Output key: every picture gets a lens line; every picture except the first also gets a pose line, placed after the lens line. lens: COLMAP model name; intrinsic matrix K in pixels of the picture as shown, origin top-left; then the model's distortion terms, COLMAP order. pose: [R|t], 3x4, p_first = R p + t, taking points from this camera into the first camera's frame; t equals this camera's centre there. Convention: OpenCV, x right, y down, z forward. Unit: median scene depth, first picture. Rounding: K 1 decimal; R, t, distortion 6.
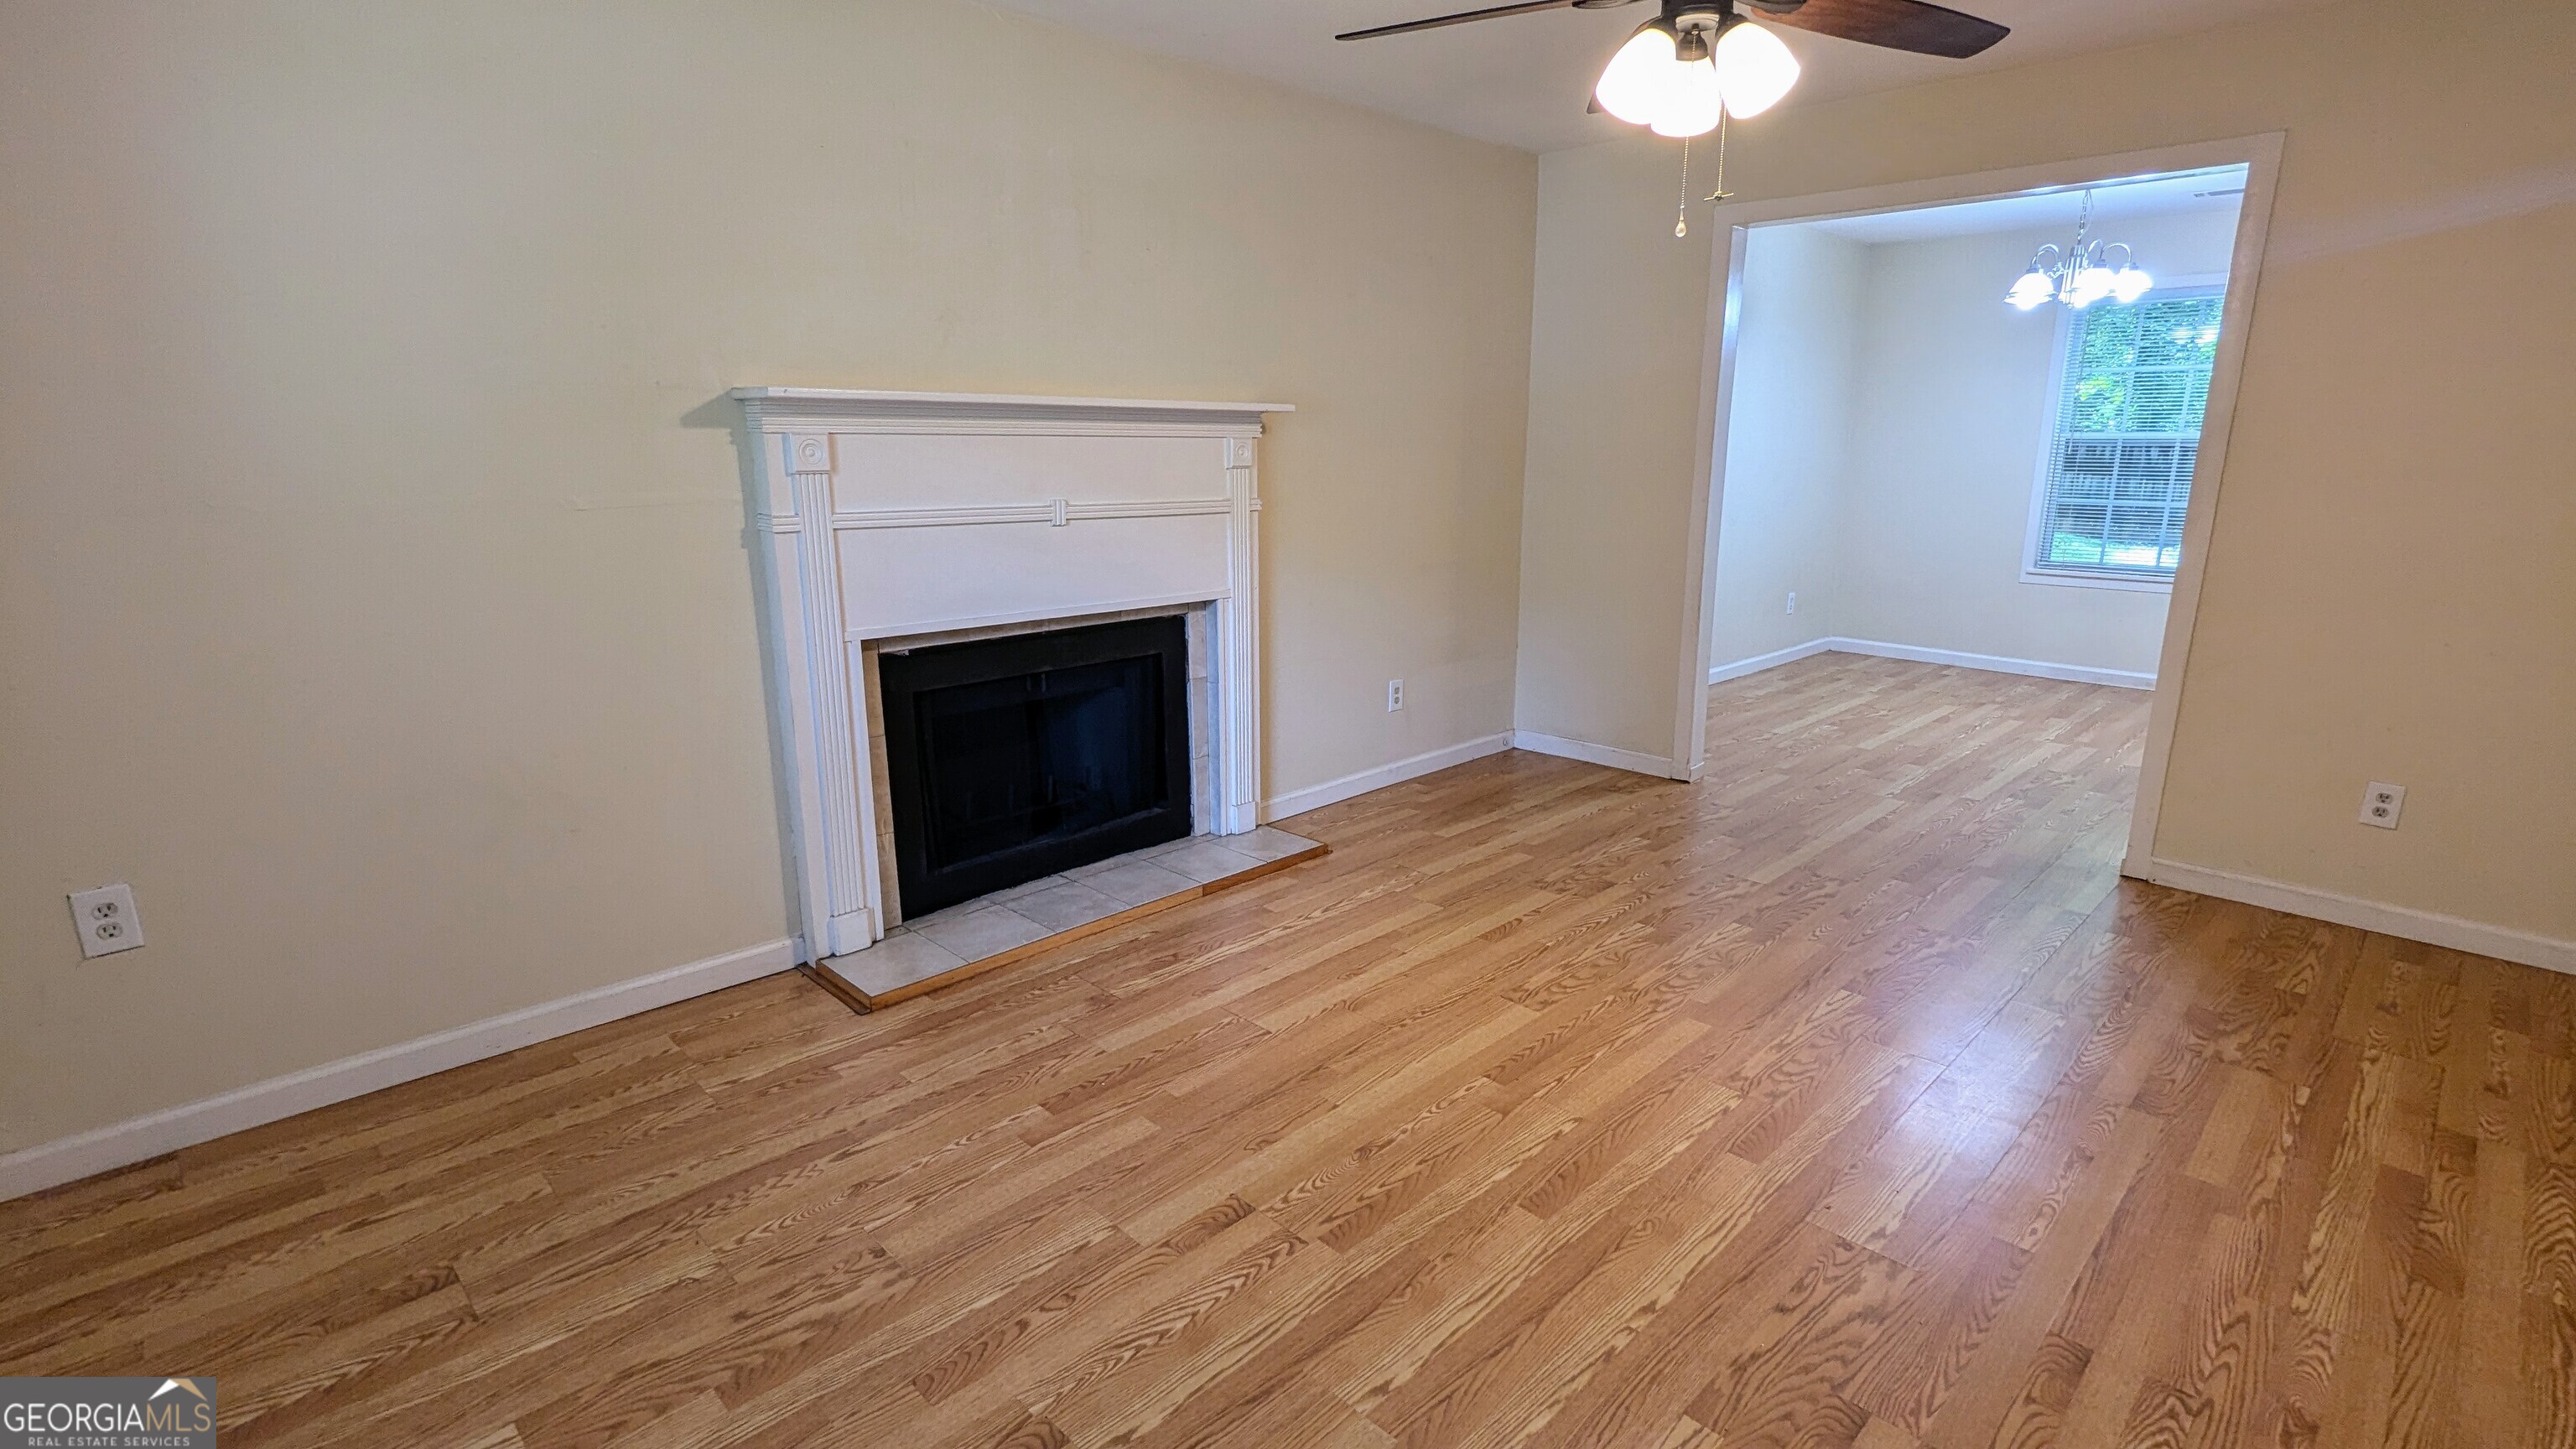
lens RADIAL K [[1215.1, 0, 1295.3], [0, 1215.1, 723.1], [0, 0, 1]] dist [-0.000612, 0.000798]
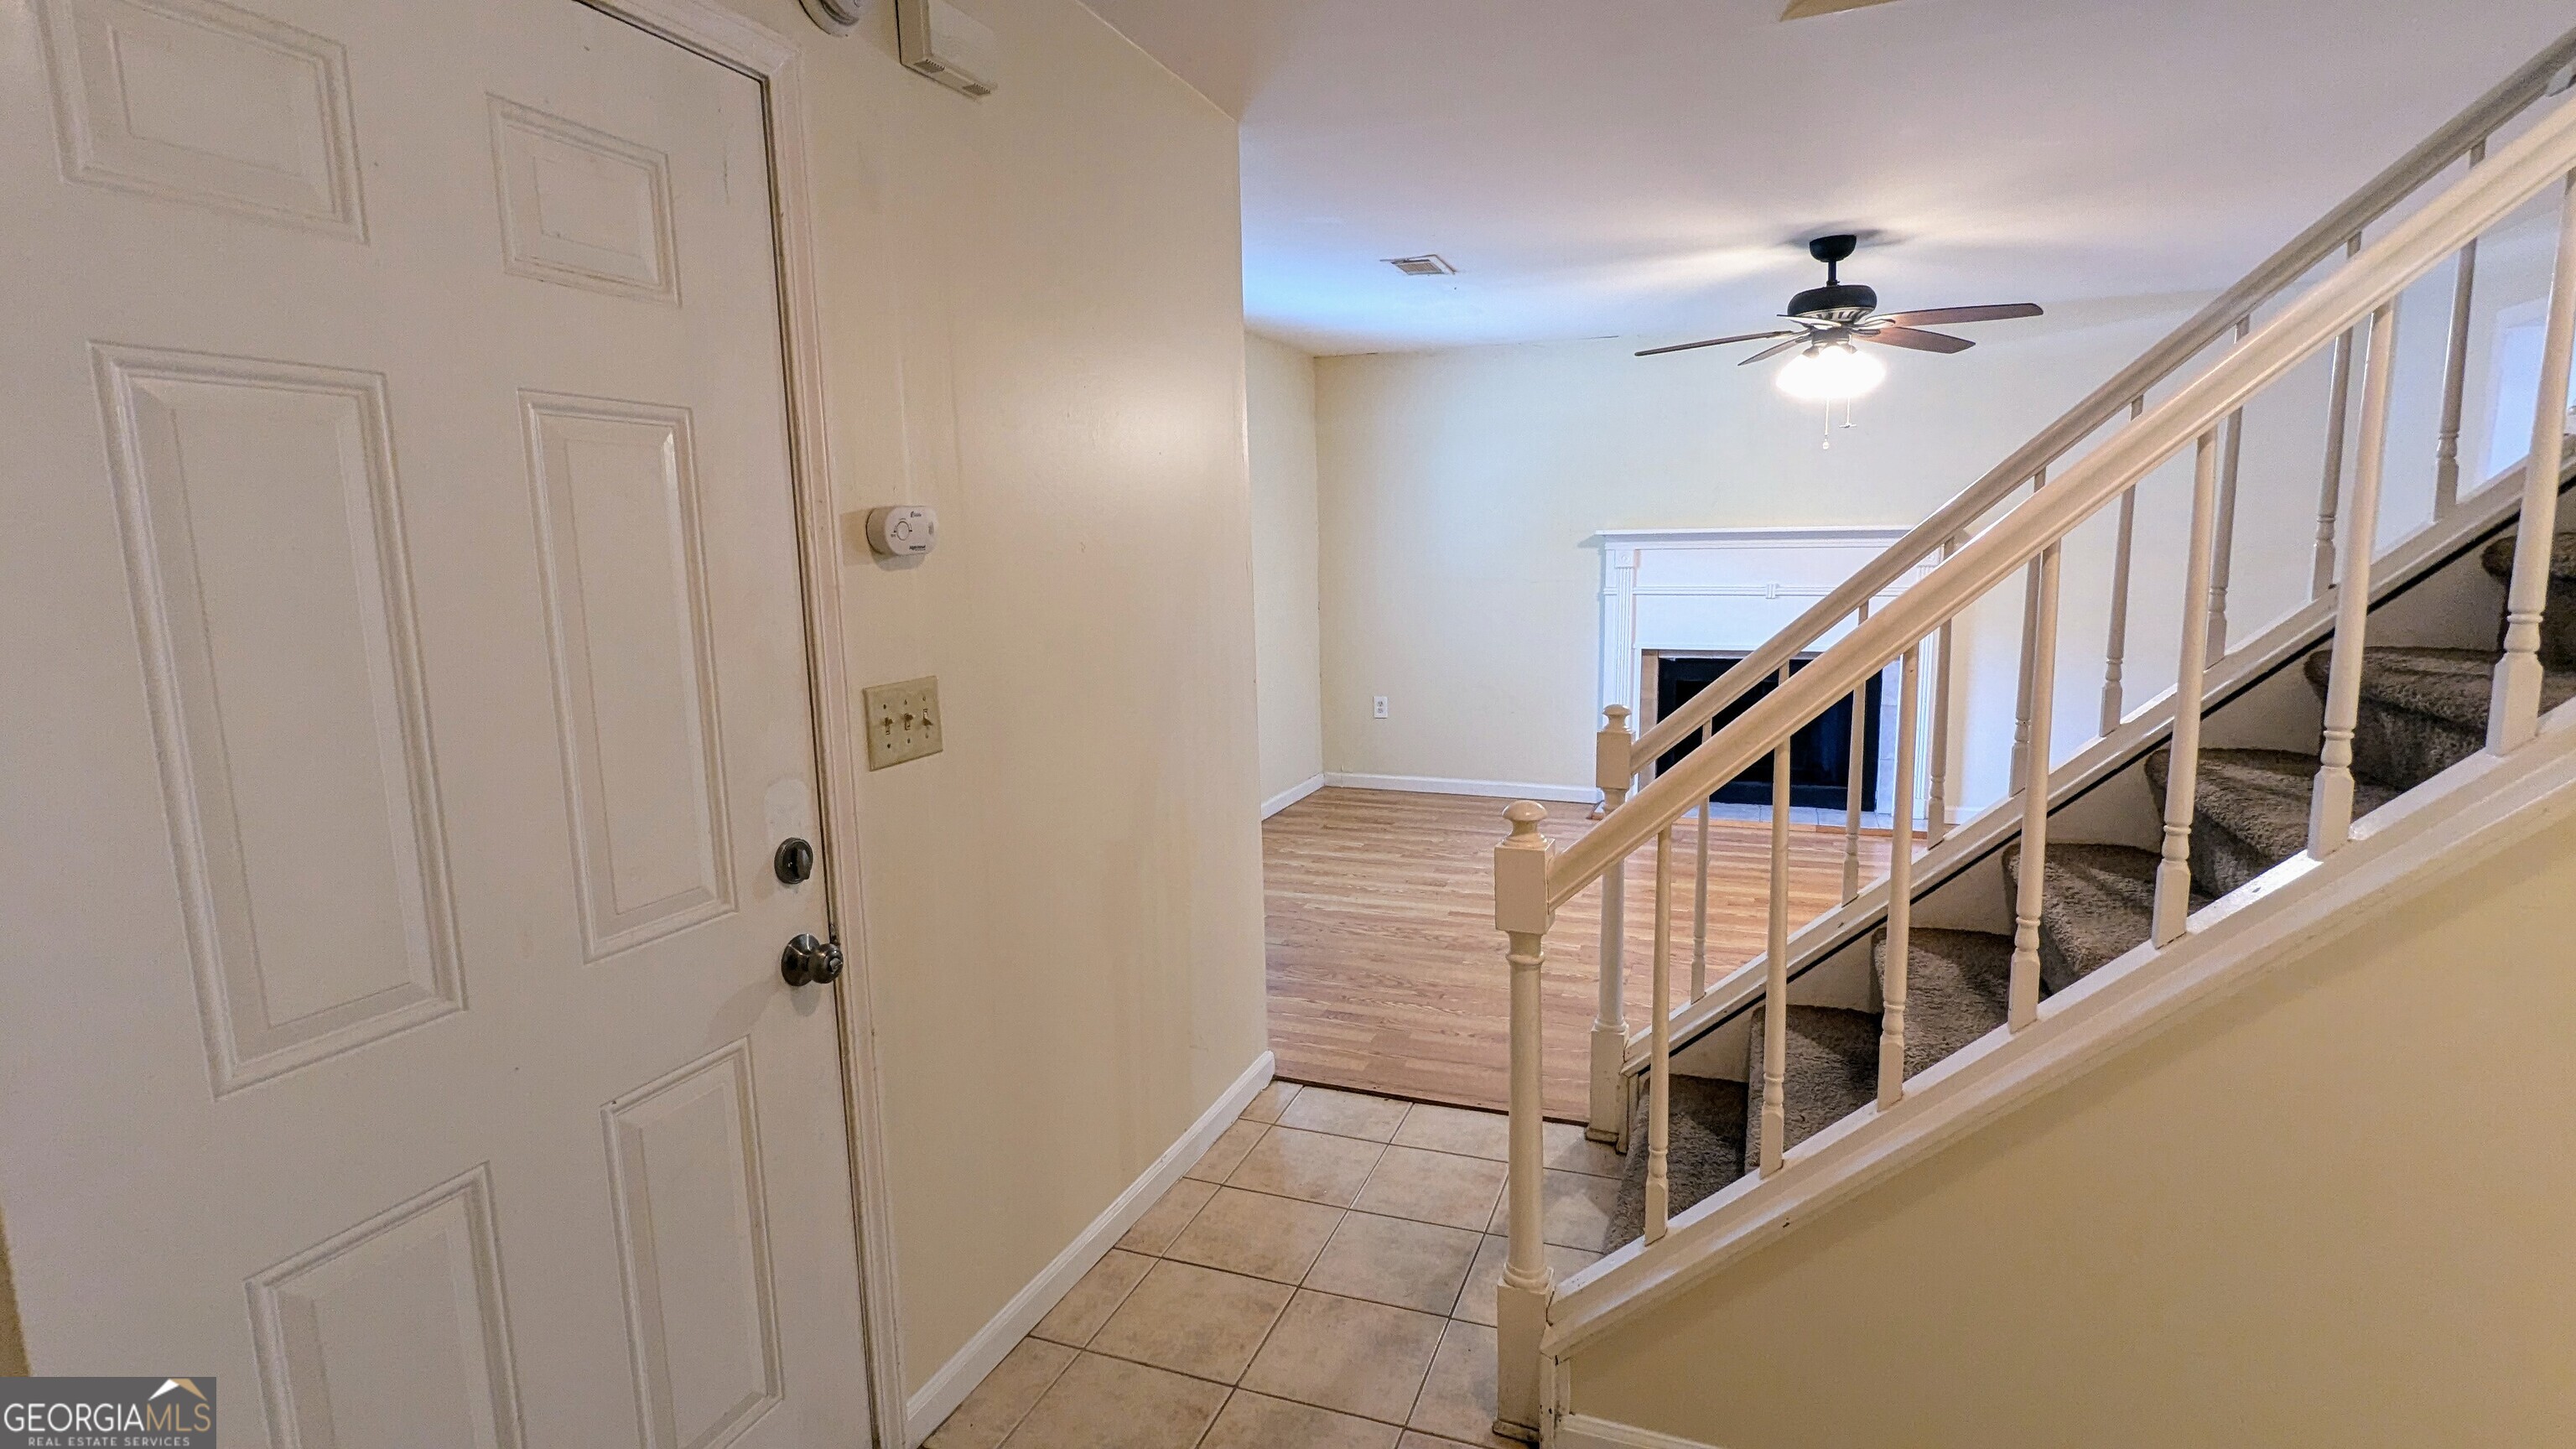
lens RADIAL K [[1215.1, 0, 1285.3], [0, 1215.1, 729.5], [0, 0, 1]] dist [-0.000612, 0.000798]
pose [[0.390386, 0.127854, -0.911730, 1.389648], [-0.195236, 0.979283, 0.053731, 0.076760], [0.899712, 0.157026, 0.407260, -0.375707]]
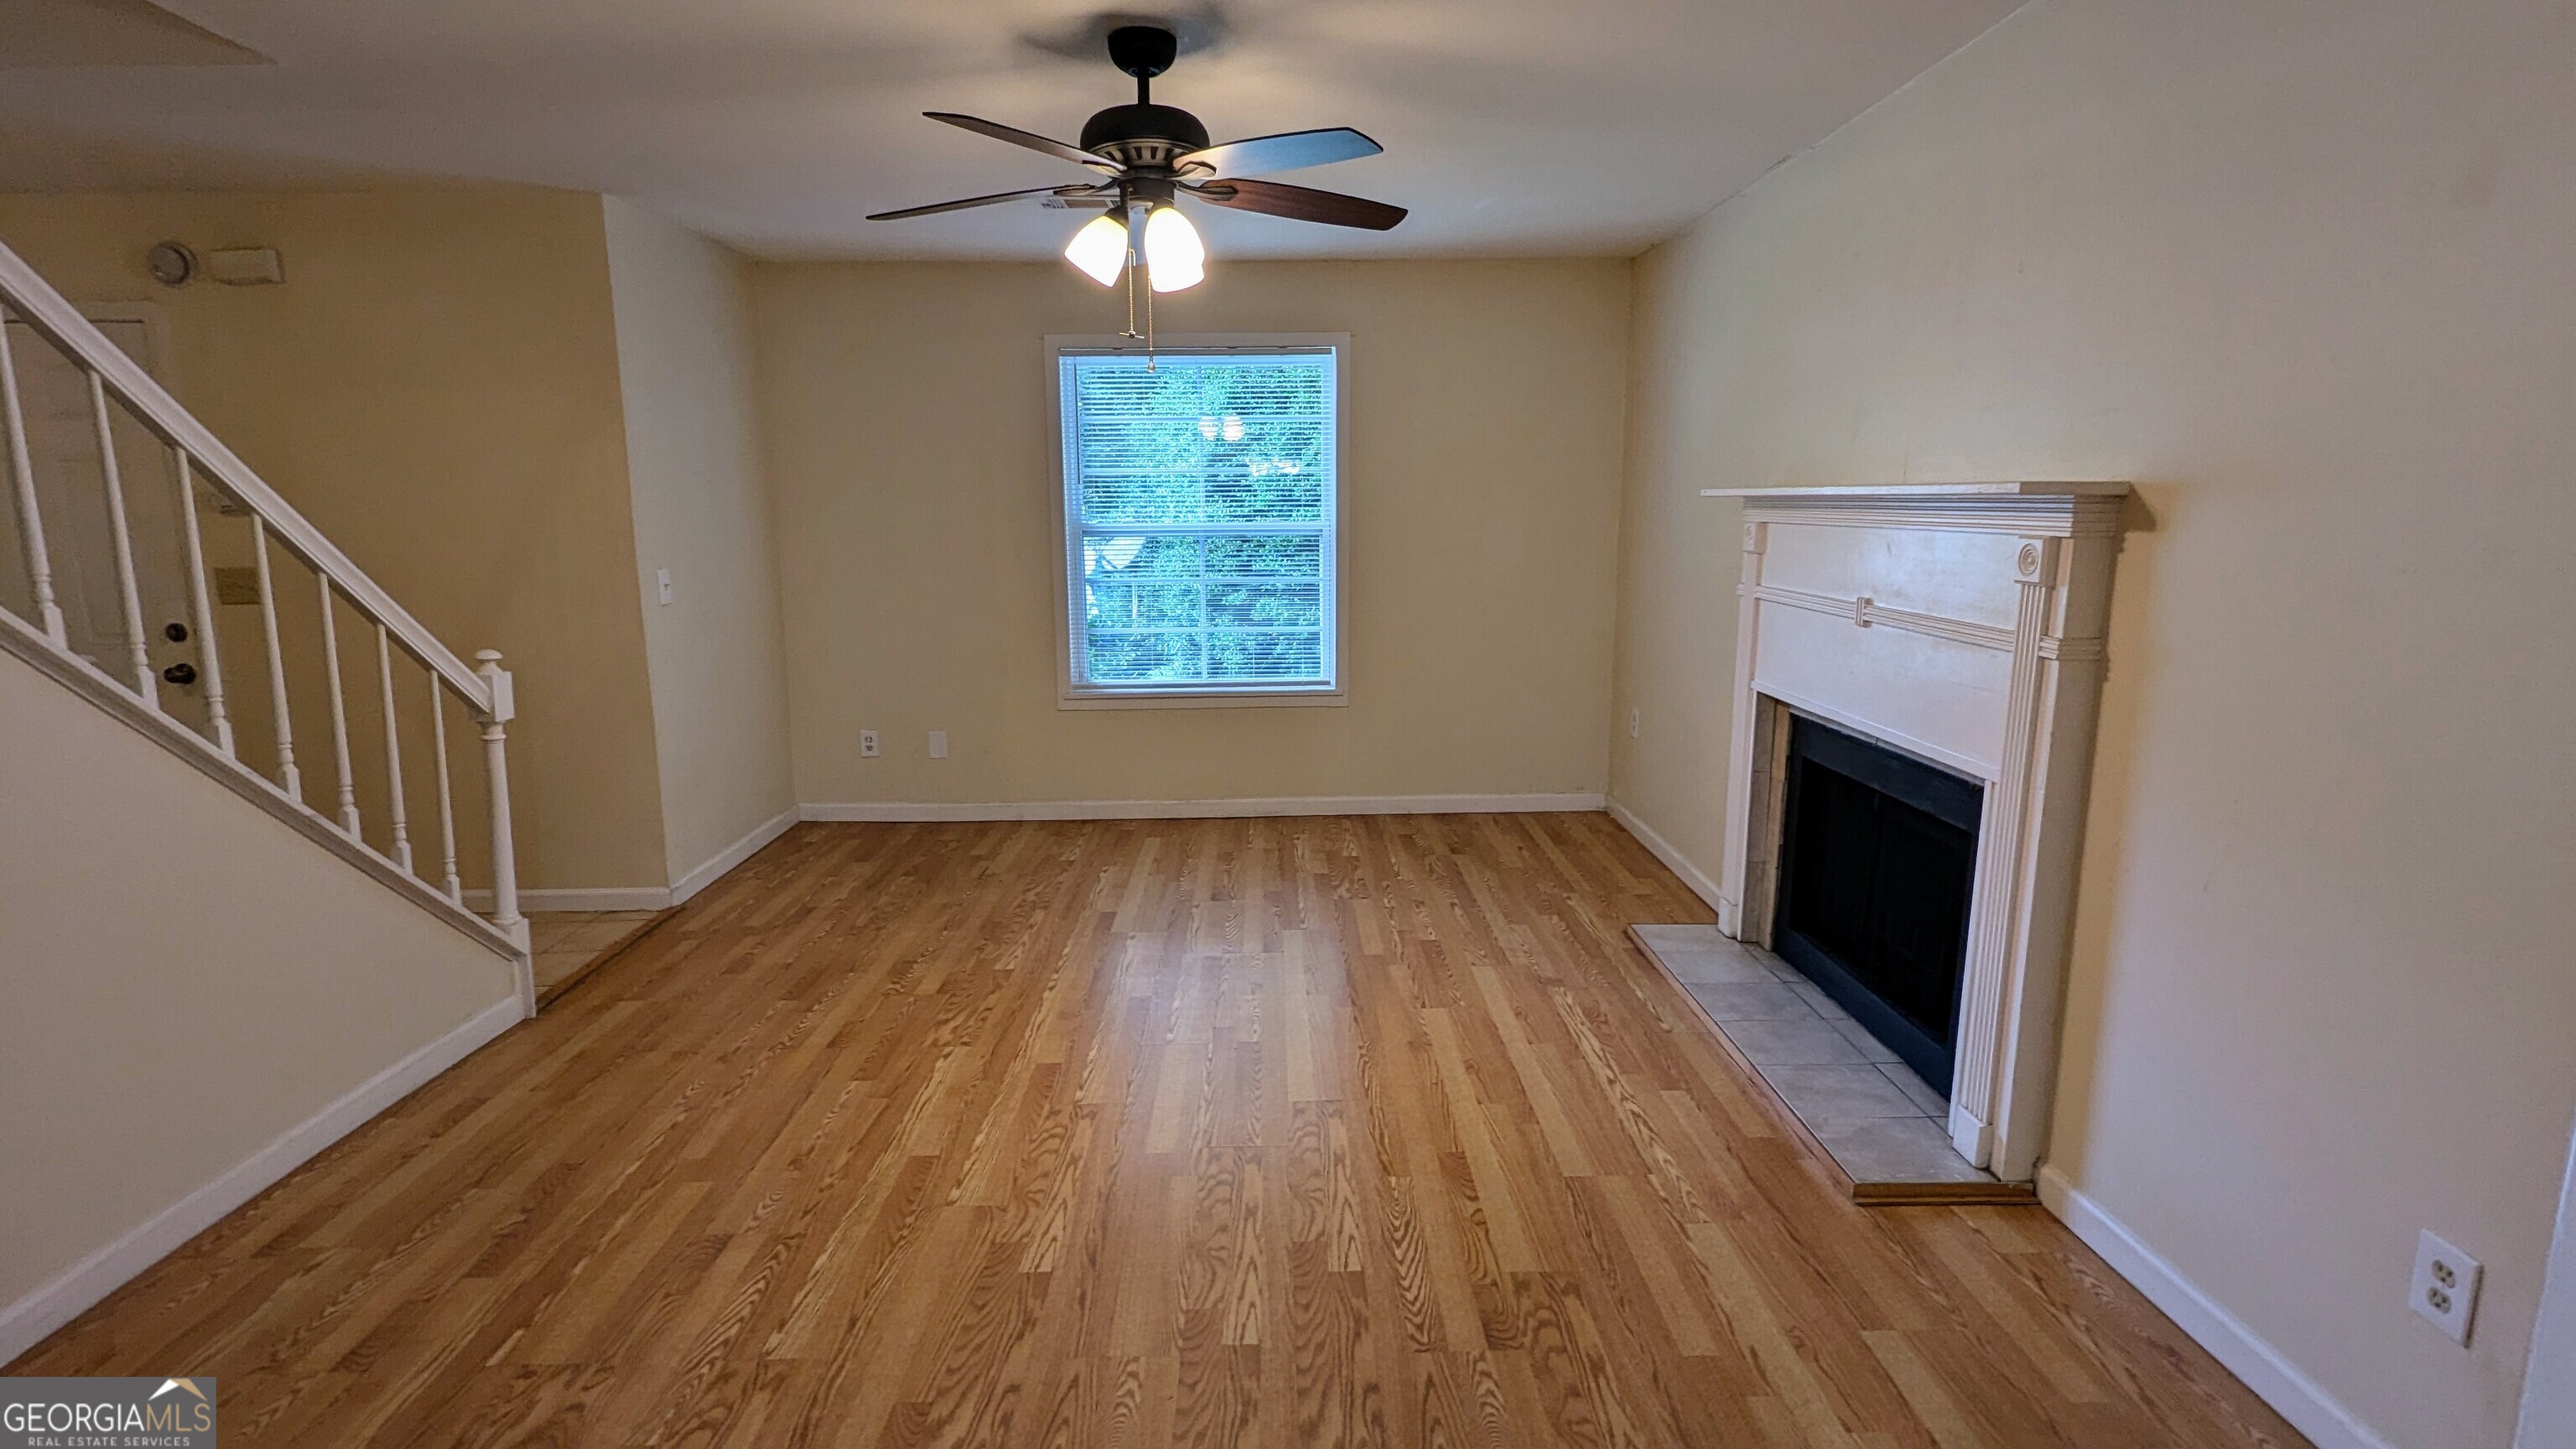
lens RADIAL K [[1215.1, 0, 1290.7], [0, 1215.1, 718.1], [0, 0, 1]] dist [-0.000612, 0.000798]
pose [[-0.691162, 0.124174, -0.711952, 0.894944], [-0.166715, 0.931163, 0.324255, -0.386476], [0.703208, 0.342806, -0.622883, 1.554126]]
